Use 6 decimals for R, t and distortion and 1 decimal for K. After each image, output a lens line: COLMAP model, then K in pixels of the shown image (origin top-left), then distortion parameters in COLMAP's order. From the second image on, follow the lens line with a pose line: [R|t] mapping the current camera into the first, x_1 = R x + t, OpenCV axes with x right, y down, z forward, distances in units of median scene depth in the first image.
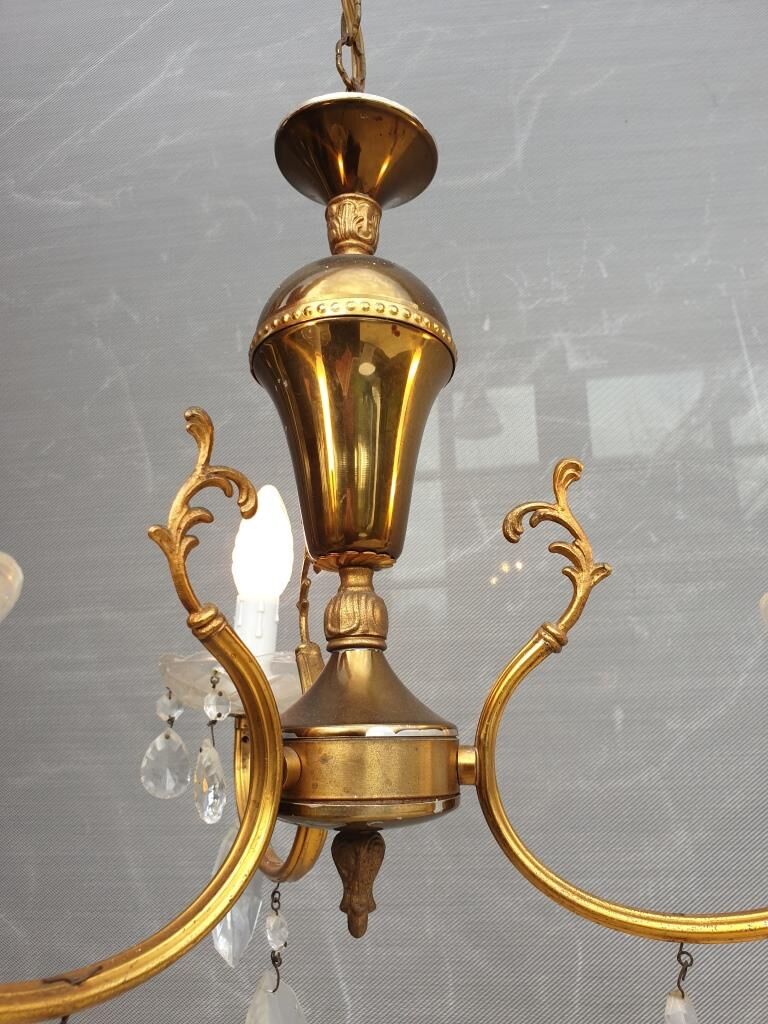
lens RADIAL K [[822.6, 0, 385.1], [0, 822.6, 528.8], [0, 0, 1]] dist [-0.015238, -0.009159]
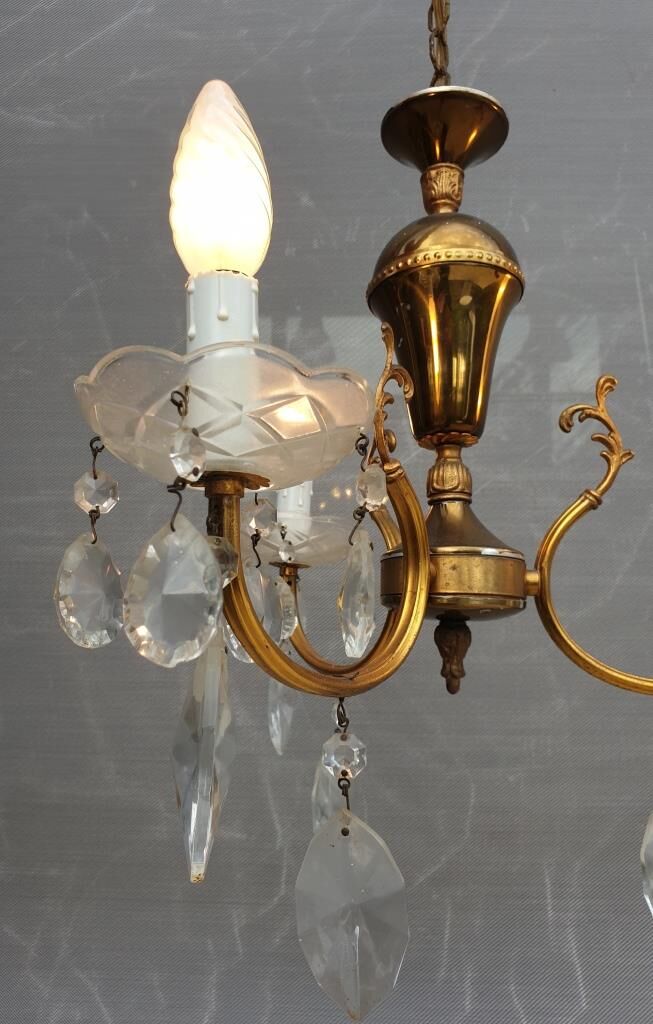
lens RADIAL K [[823.4, 0, 205.8], [0, 823.4, 544.2], [0, 0, 1]] dist [-0.010720, -0.014496]
pose [[0.997750, 0.048285, 0.046503, -0.515243], [-0.052472, 0.994239, 0.093467, 0.107895], [-0.041722, -0.095697, 0.994536, -0.392581]]
